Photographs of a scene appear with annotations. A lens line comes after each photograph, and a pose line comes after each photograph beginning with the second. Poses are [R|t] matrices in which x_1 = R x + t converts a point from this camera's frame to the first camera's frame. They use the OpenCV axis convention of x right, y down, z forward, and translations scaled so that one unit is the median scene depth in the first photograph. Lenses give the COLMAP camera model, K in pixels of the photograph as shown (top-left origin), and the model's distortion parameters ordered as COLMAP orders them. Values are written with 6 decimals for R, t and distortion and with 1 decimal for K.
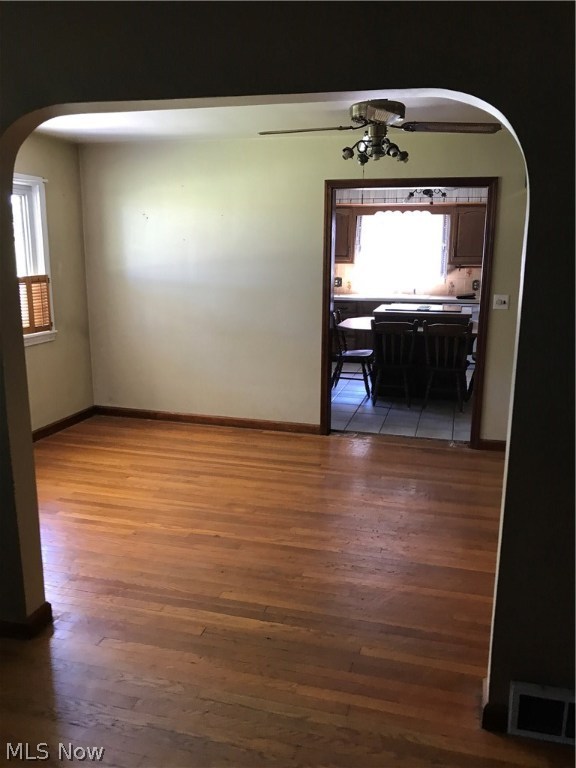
lens RADIAL K [[630.2, 0, 288.0], [0, 630.2, 384.0], [0, 0, 1]] dist [0.001515, 0.003110]
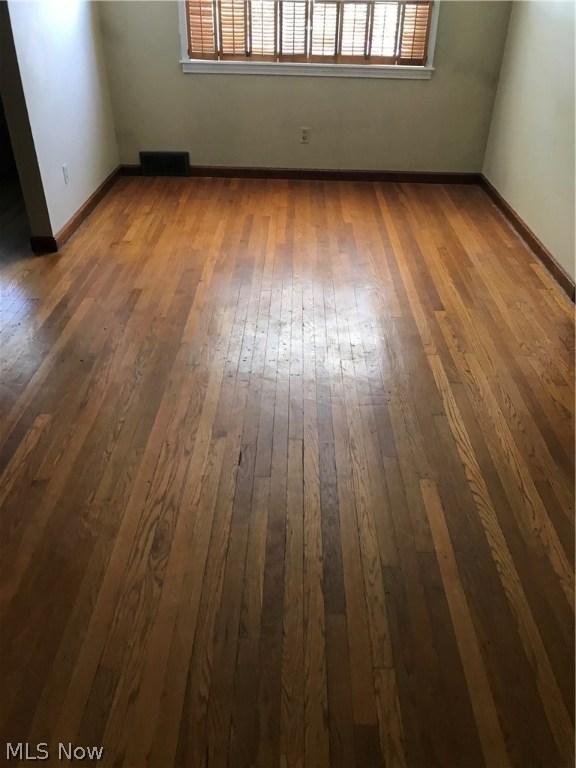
lens RADIAL K [[630.2, 0, 288.0], [0, 630.2, 384.0], [0, 0, 1]] dist [0.001515, 0.003110]
pose [[0.252539, 0.526646, -0.811707, 0.546428], [-0.222433, 0.848029, 0.481009, -0.088912], [0.941673, 0.059076, 0.331304, 0.534755]]
